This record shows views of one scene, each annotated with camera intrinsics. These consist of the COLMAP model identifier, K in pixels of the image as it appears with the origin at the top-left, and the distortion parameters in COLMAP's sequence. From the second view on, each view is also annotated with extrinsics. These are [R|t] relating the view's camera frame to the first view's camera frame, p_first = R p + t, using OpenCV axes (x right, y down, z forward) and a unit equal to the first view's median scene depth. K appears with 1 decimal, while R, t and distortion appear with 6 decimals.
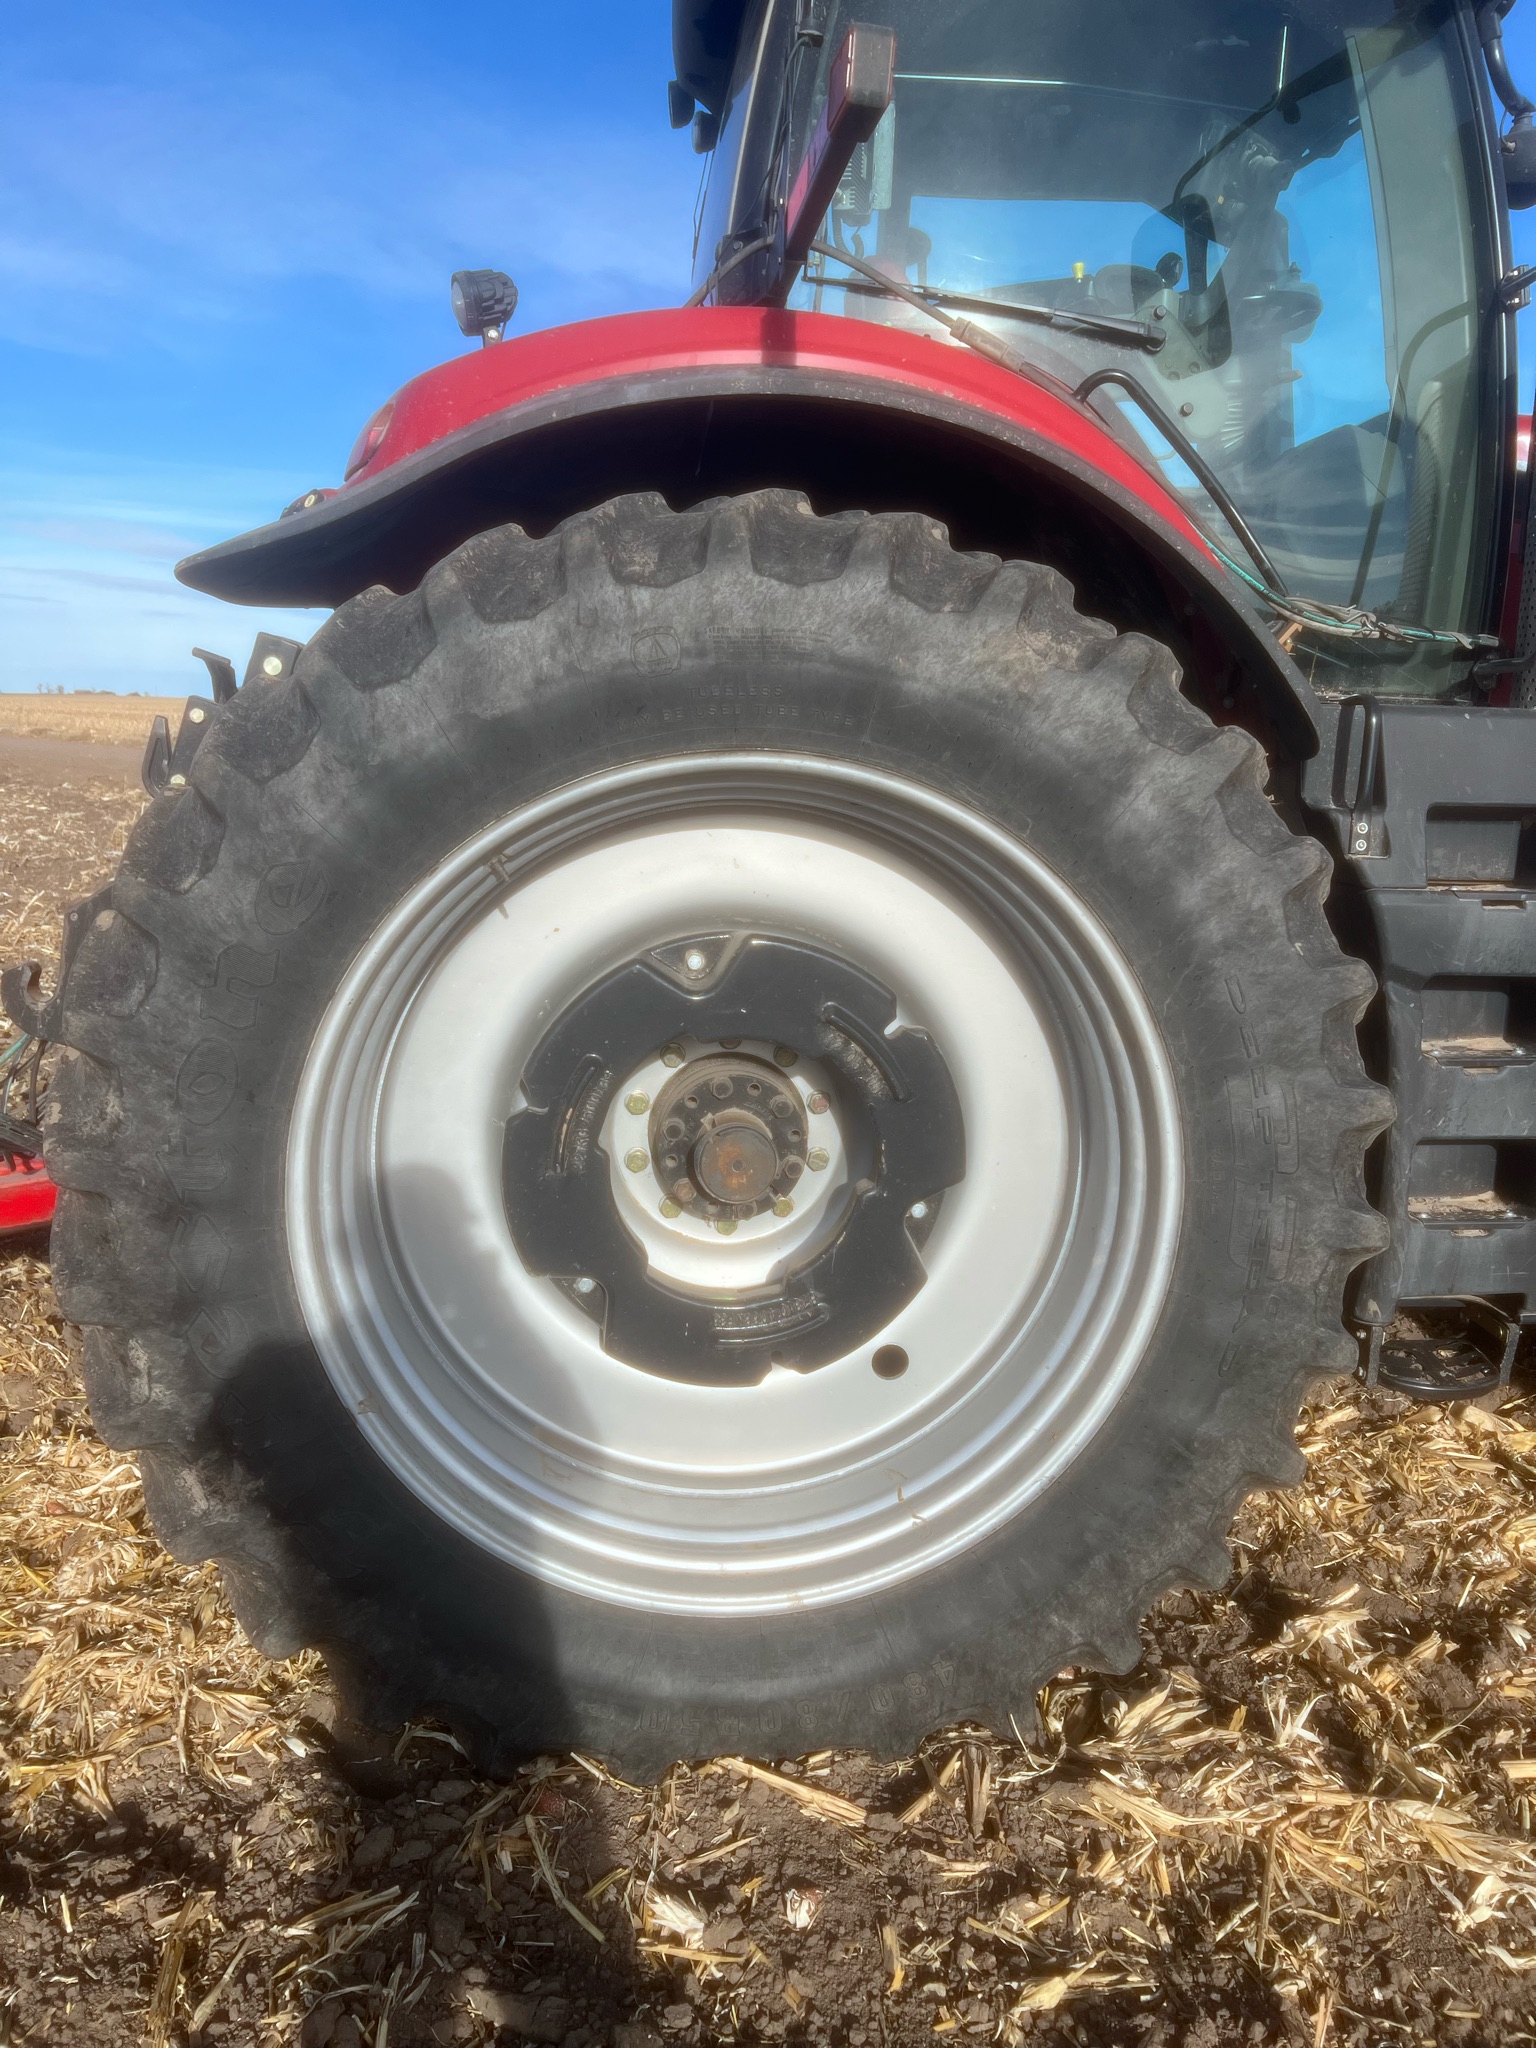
lens RADIAL K [[1469.3, 0, 773.1], [0, 1469.3, 1015.2], [0, 0, 1]] dist [0.069680, -0.076176]
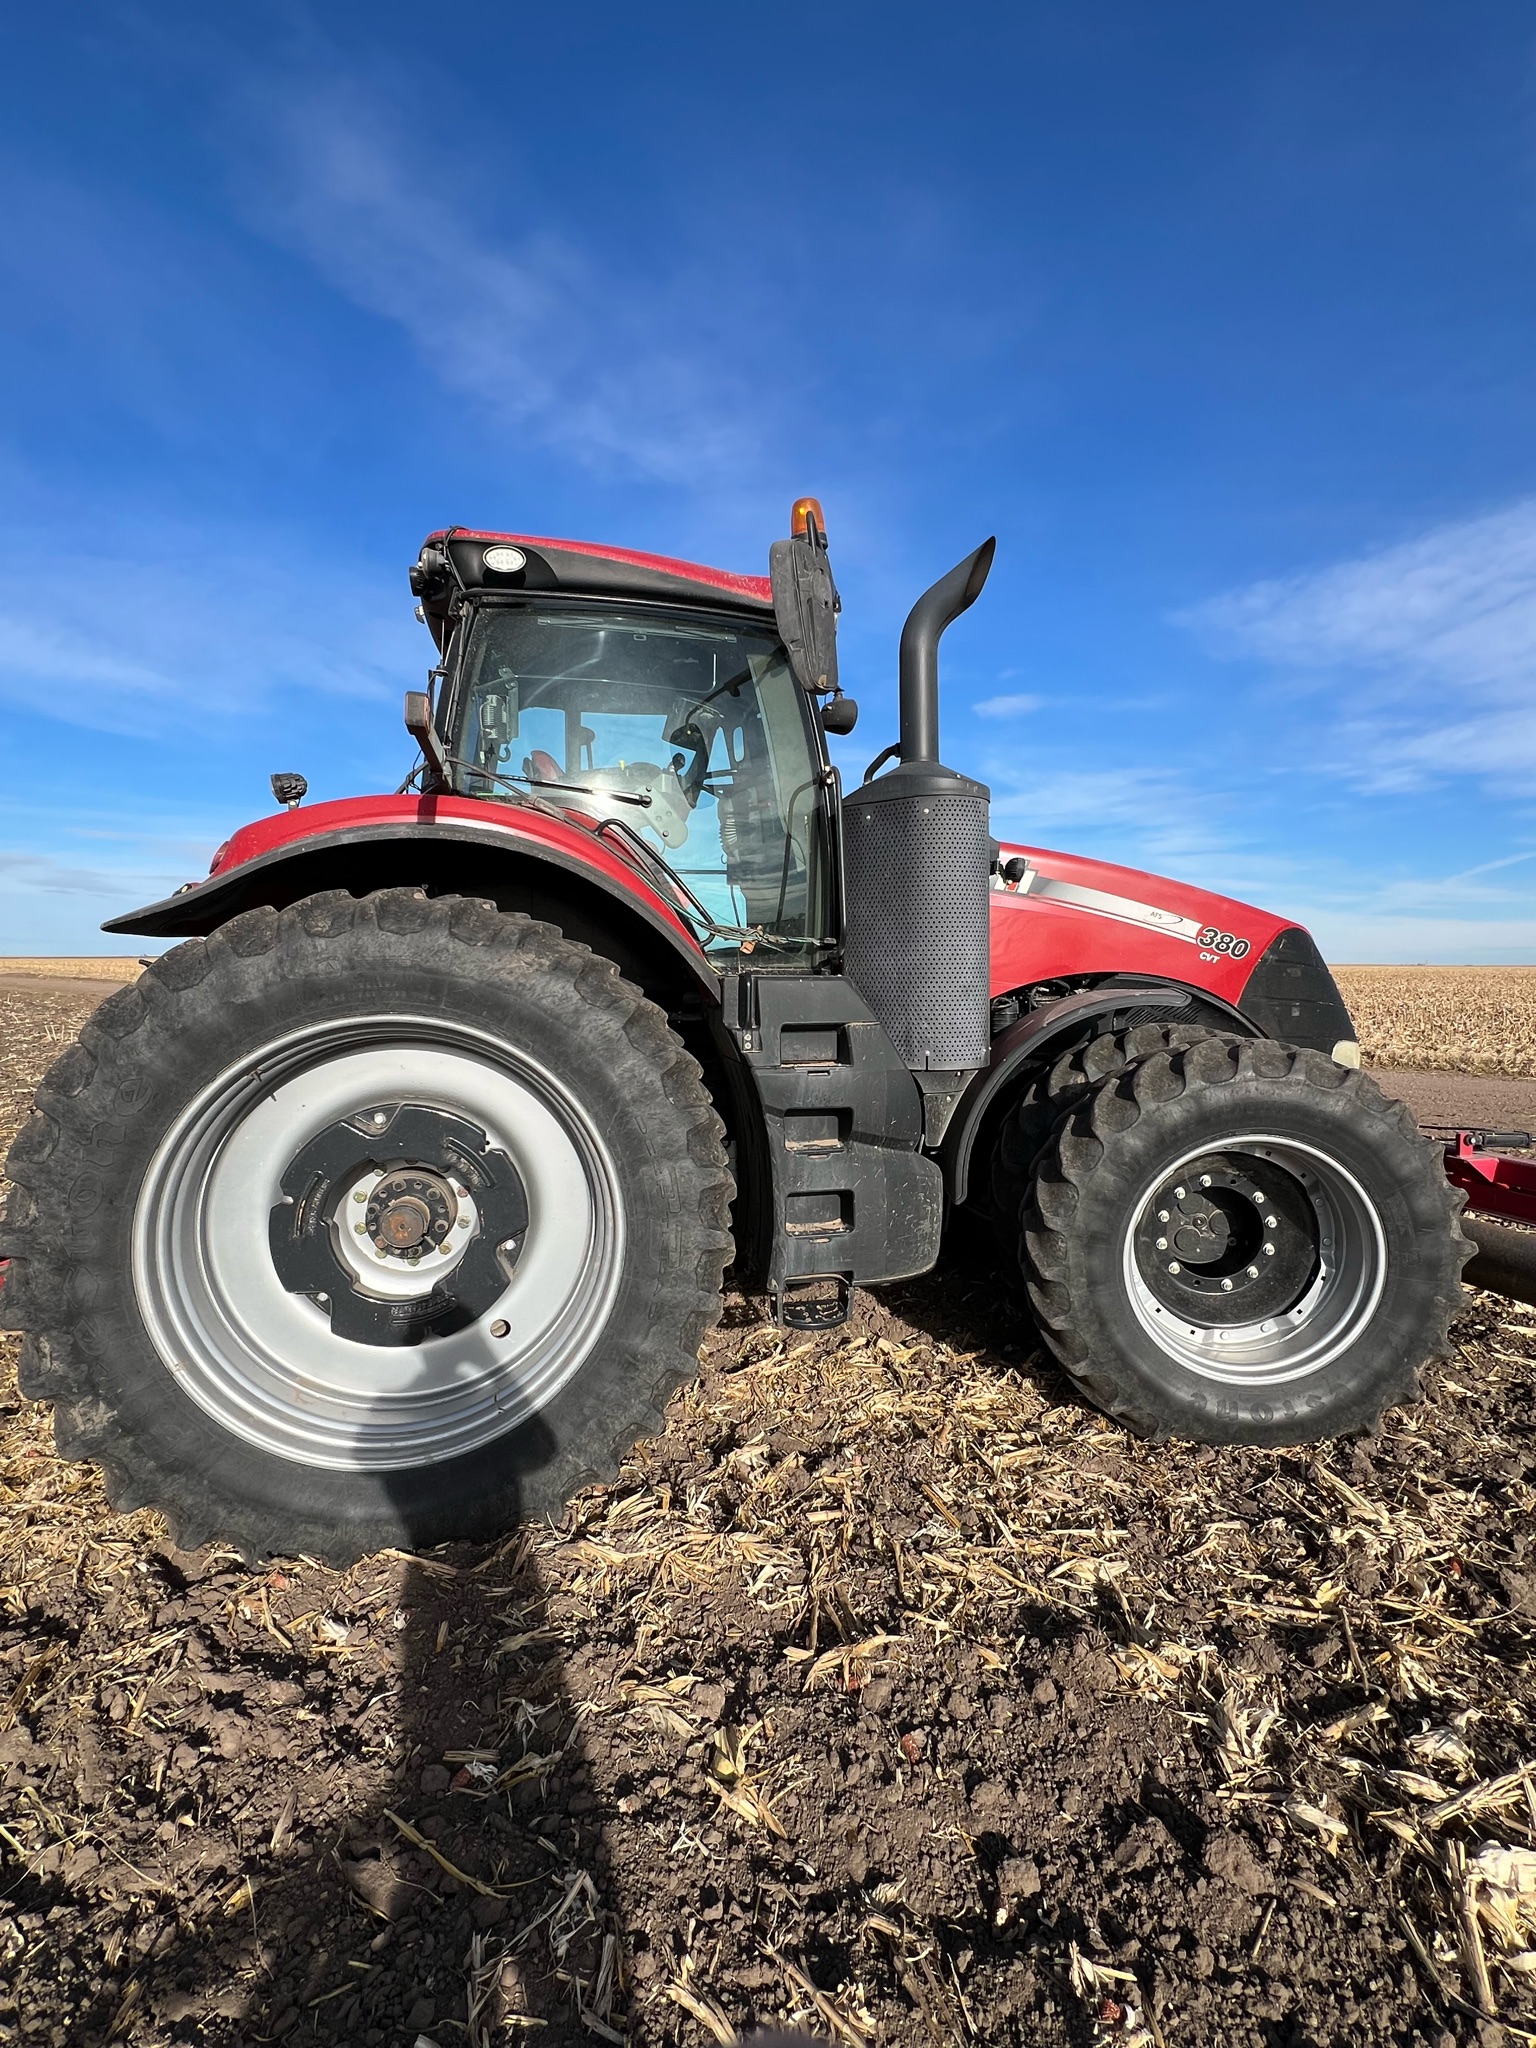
lens RADIAL K [[920.1, 0, 760.0], [0, 920.1, 1022.8], [0, 0, 1]] dist [0.000107, -0.000468]
pose [[0.992514, -0.031705, 0.117942, 0.330055], [0.046469, 0.991116, -0.124620, 0.012519], [-0.112943, 0.129168, 0.985170, -0.281623]]
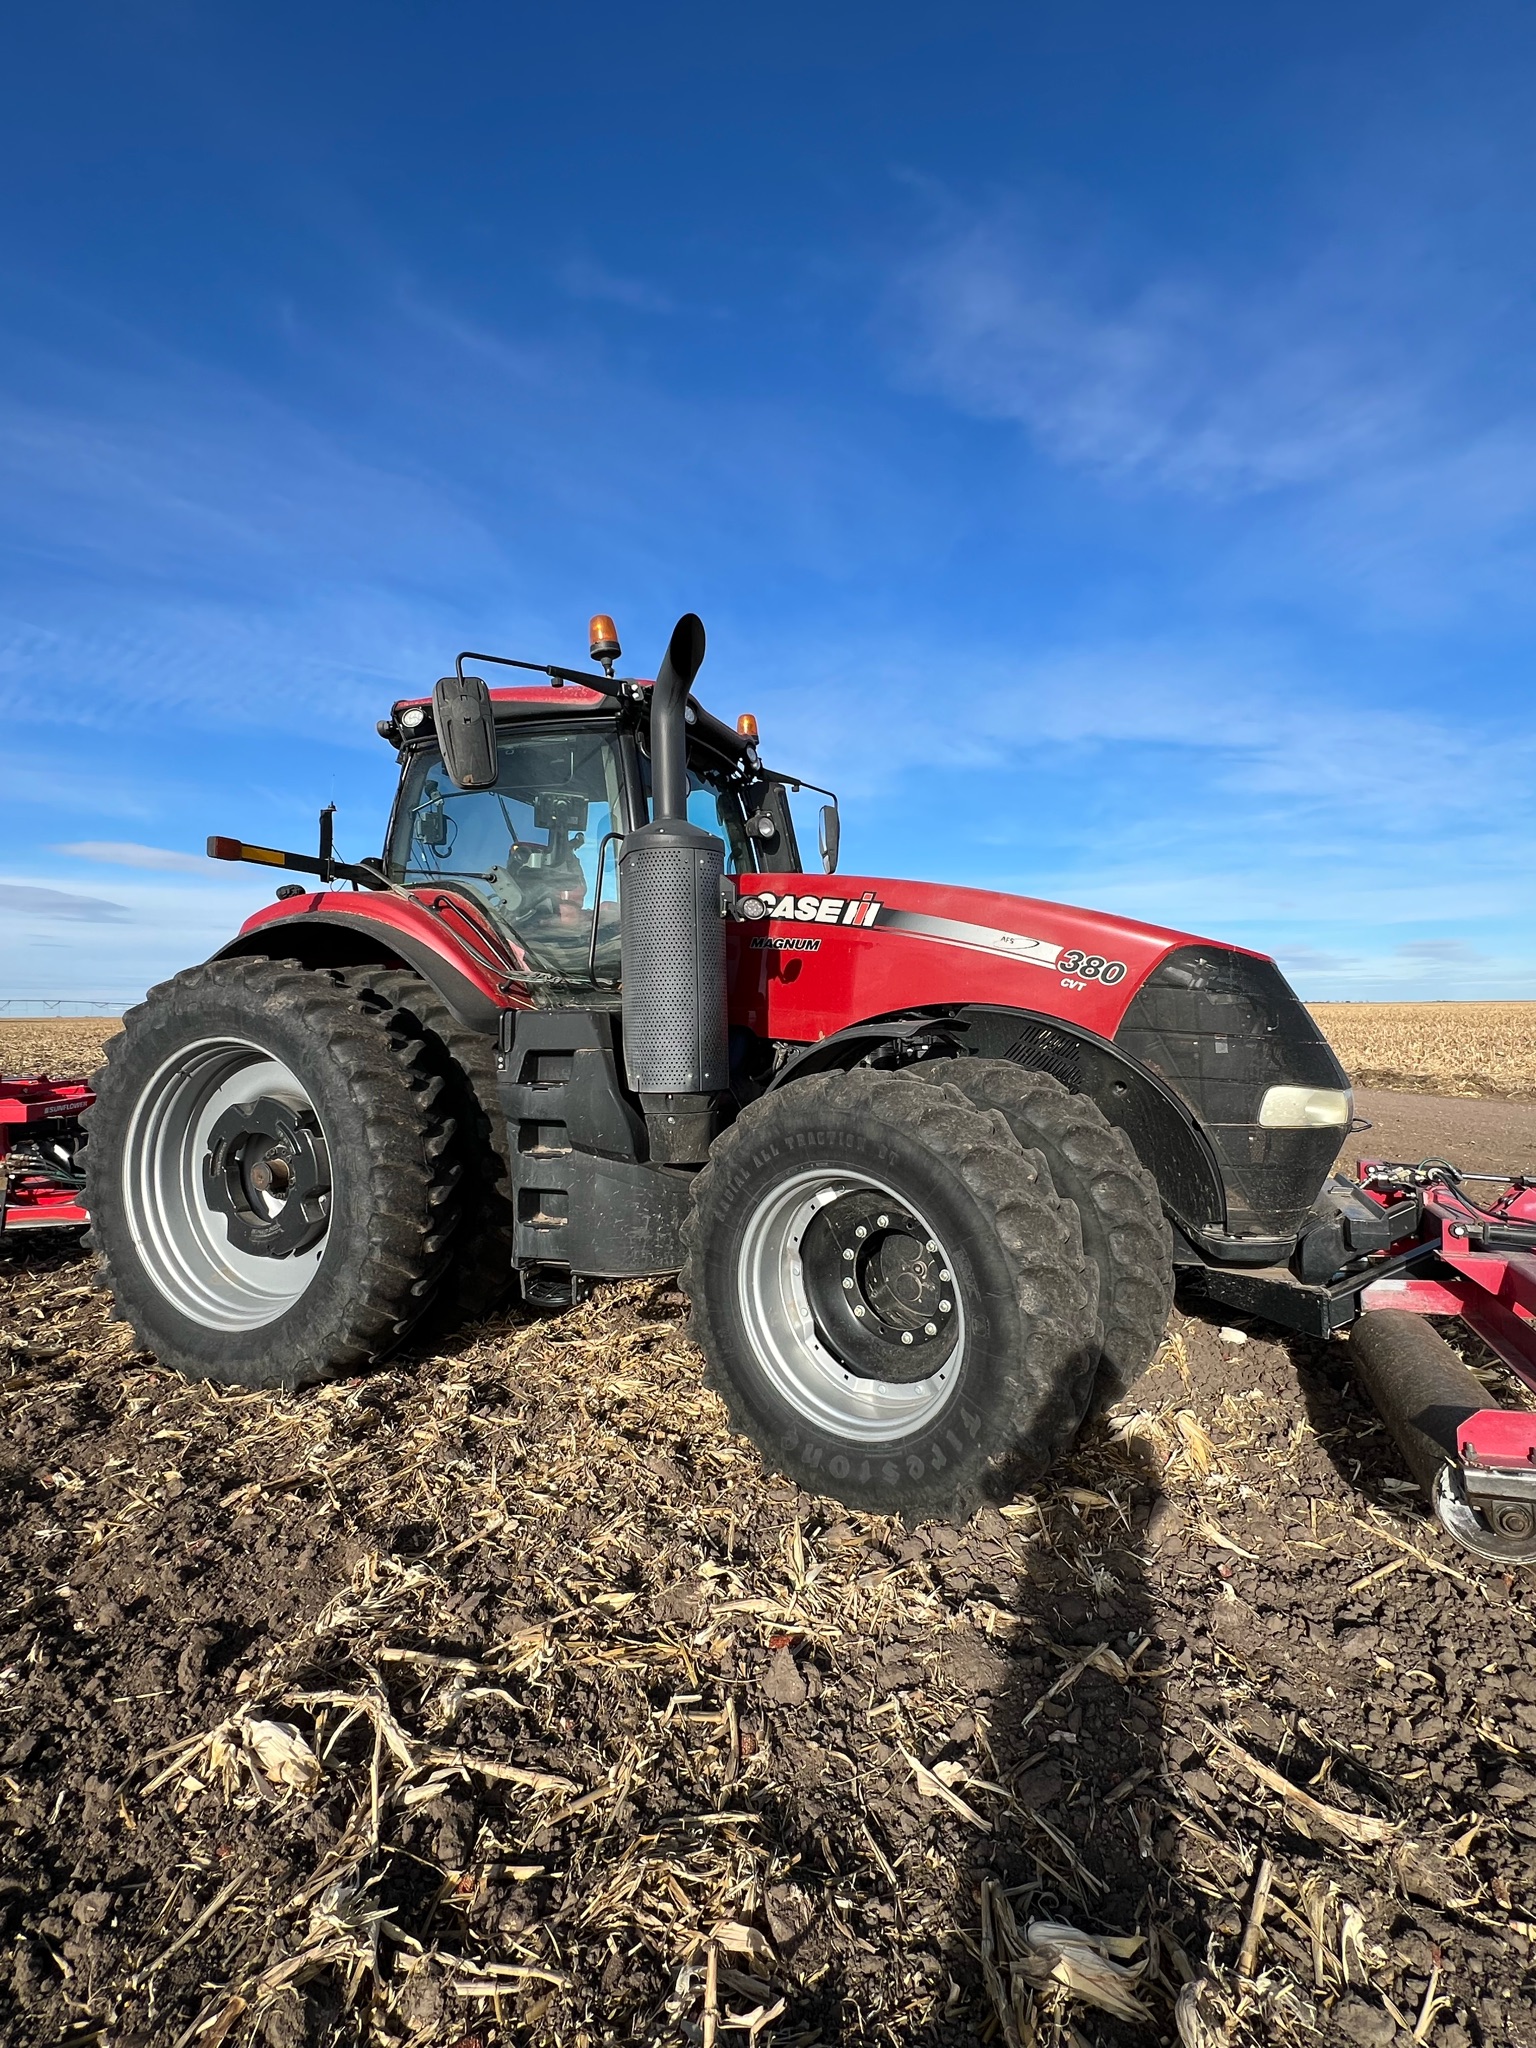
lens RADIAL K [[920.1, 0, 760.0], [0, 920.1, 1022.8], [0, 0, 1]] dist [0.000107, -0.000468]
pose [[0.891173, -0.032727, -0.452482, 1.844872], [-0.052107, 0.983410, -0.173753, 0.075098], [0.450661, 0.178422, 0.874683, -0.216876]]
